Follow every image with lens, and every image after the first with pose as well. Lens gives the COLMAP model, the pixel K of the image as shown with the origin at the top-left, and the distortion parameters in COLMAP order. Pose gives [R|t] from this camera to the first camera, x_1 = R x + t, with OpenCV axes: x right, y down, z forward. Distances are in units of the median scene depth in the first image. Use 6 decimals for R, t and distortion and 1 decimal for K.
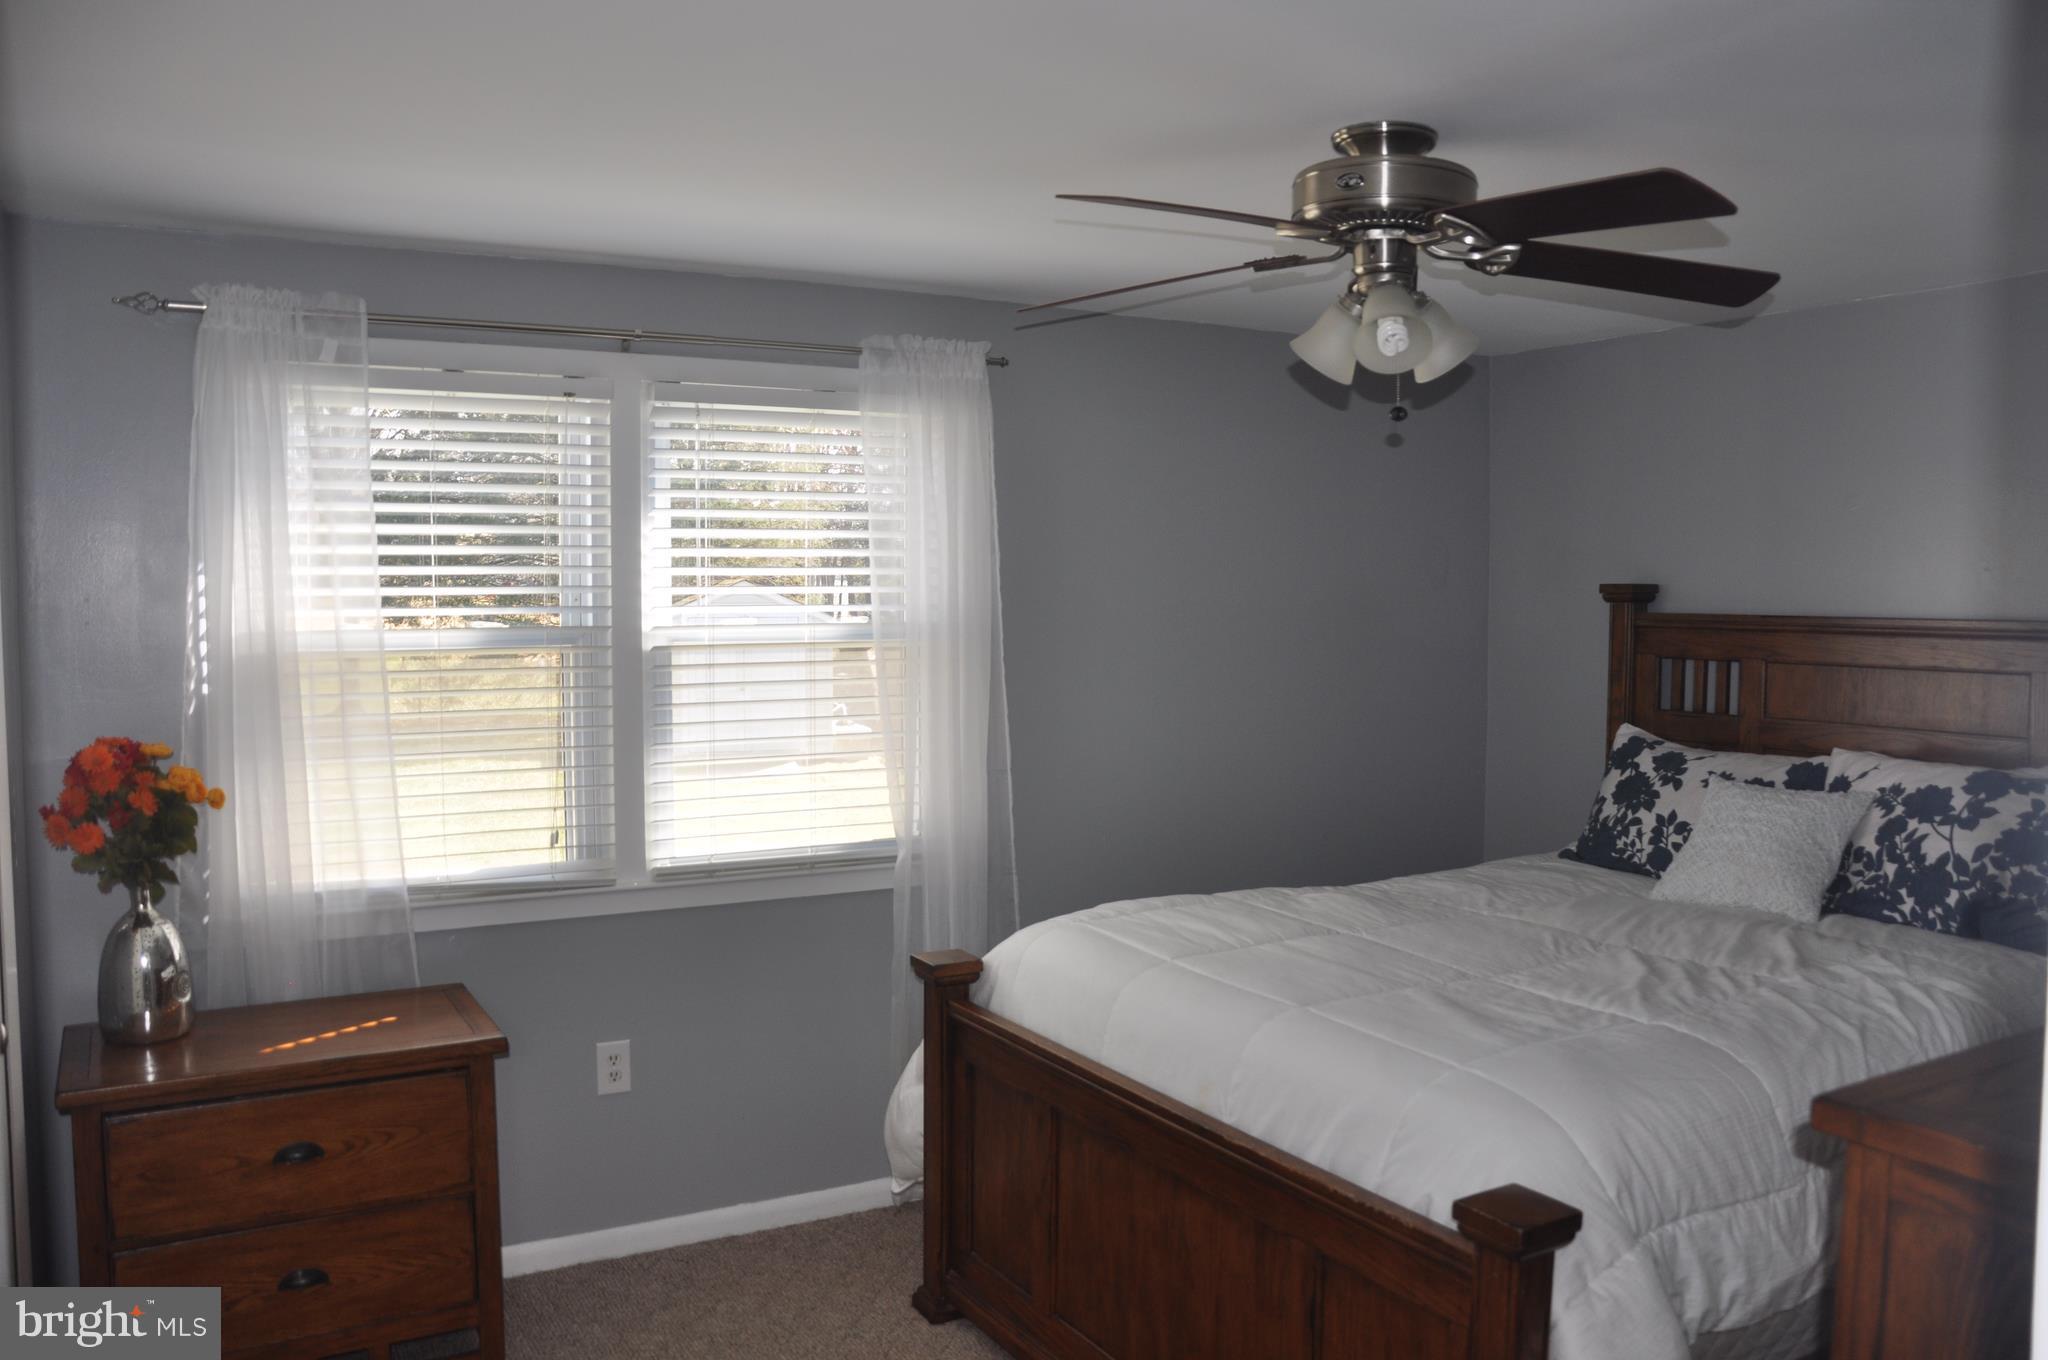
lens RADIAL K [[1614.0, 0, 1024.0], [0, 1614.0, 680.0], [0, 0, 1]] dist [-0.004130, 0.001055]
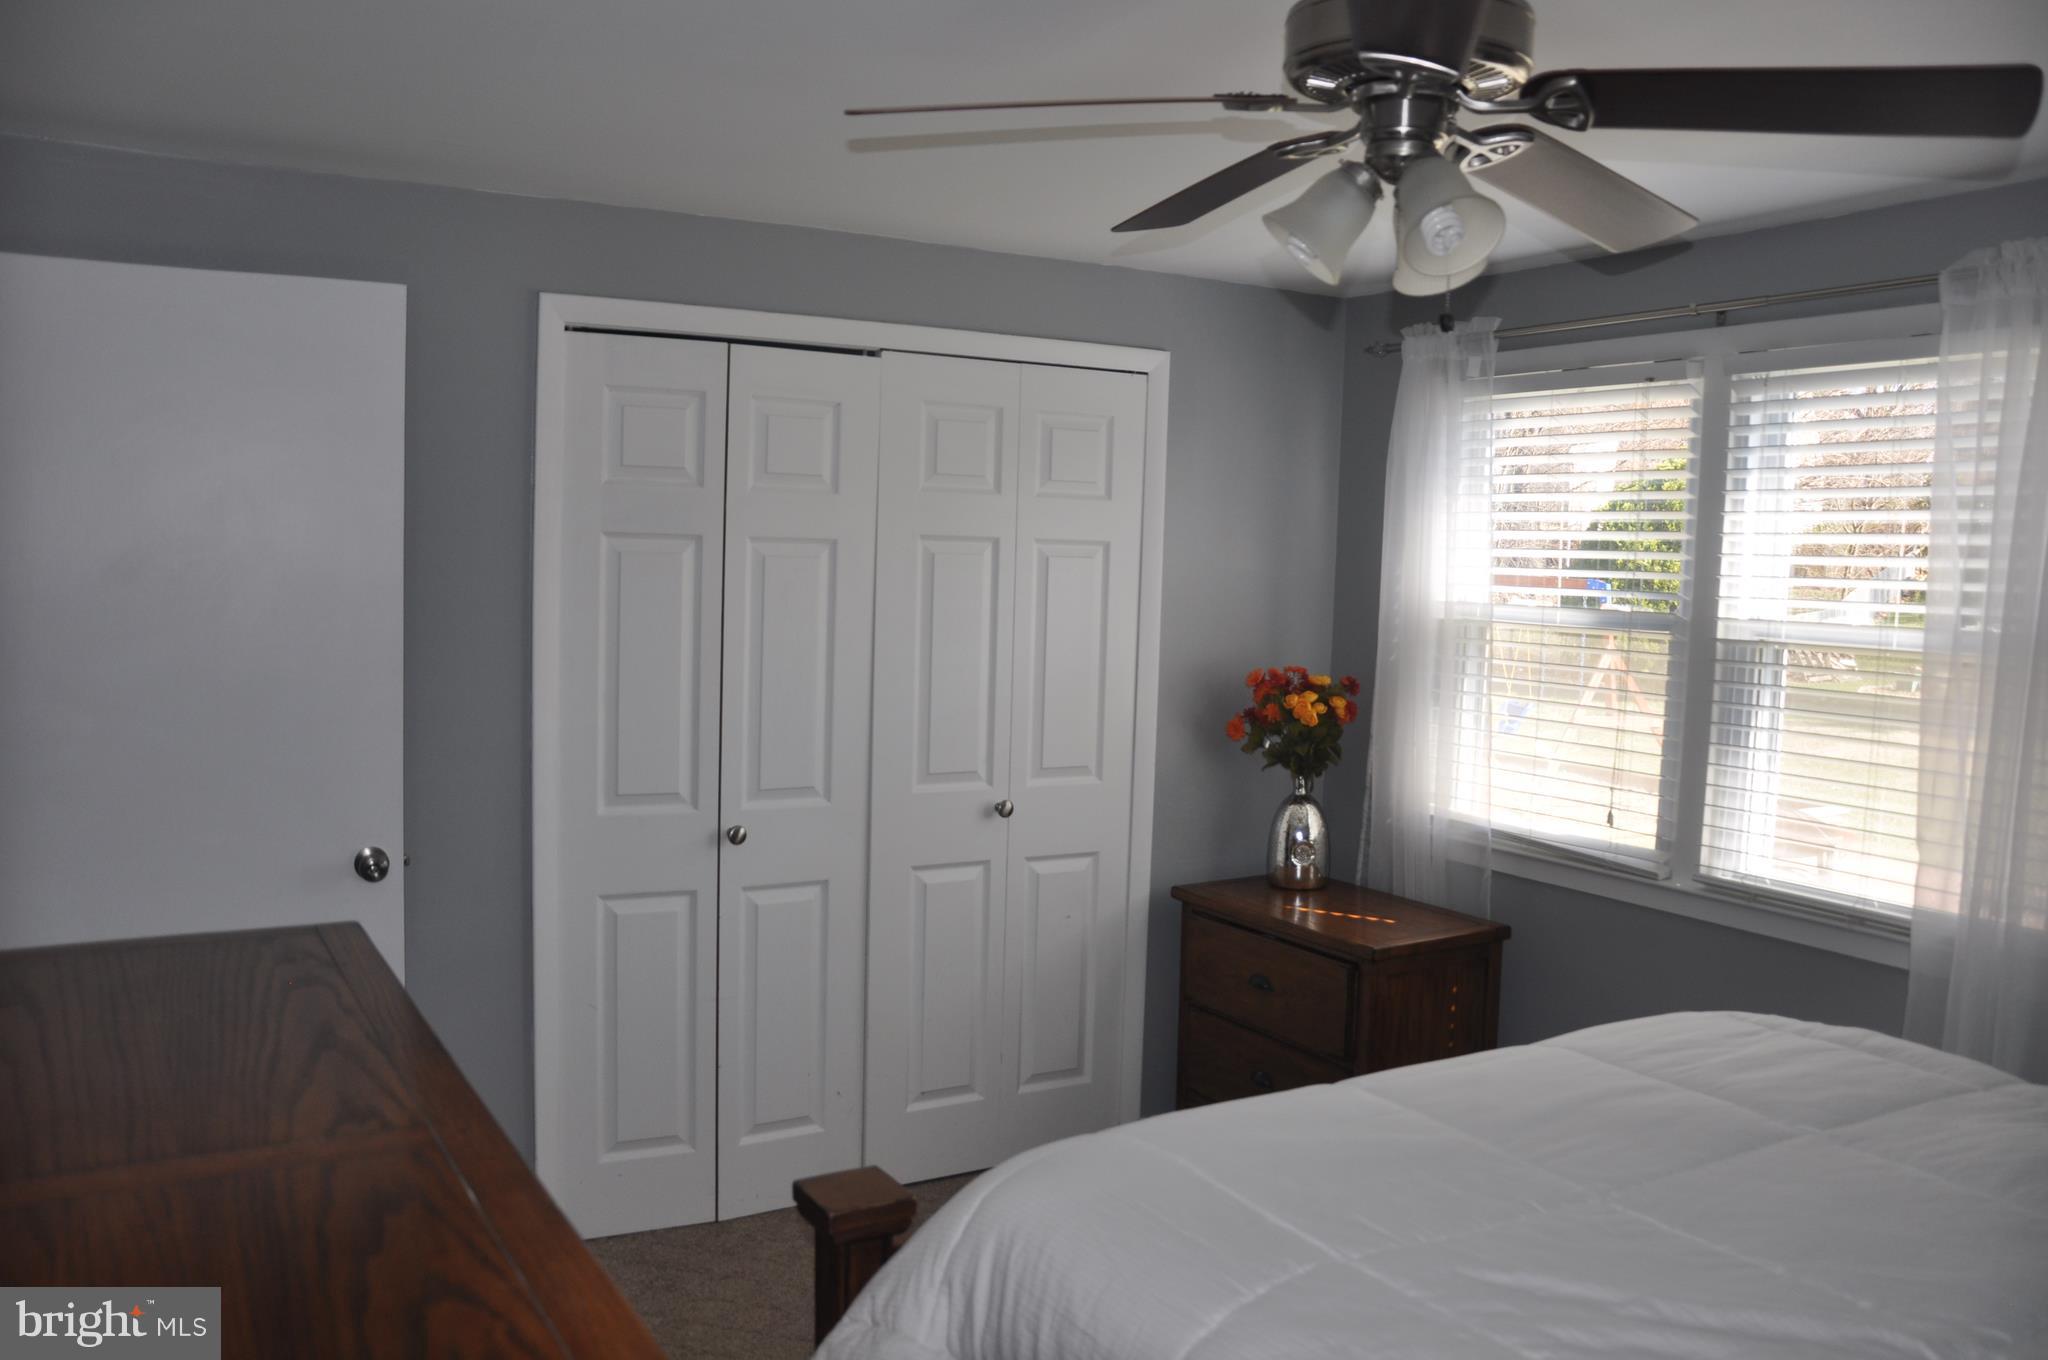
lens RADIAL K [[1658.6, 0, 1024.0], [0, 1658.6, 680.0], [0, 0, 1]] dist [-0.166127, 0.149394]
pose [[0.010593, 0.078918, -0.996825, 0.699215], [-0.087901, 0.993095, 0.077689, -0.034261], [0.996073, 0.086799, 0.017456, 0.589606]]
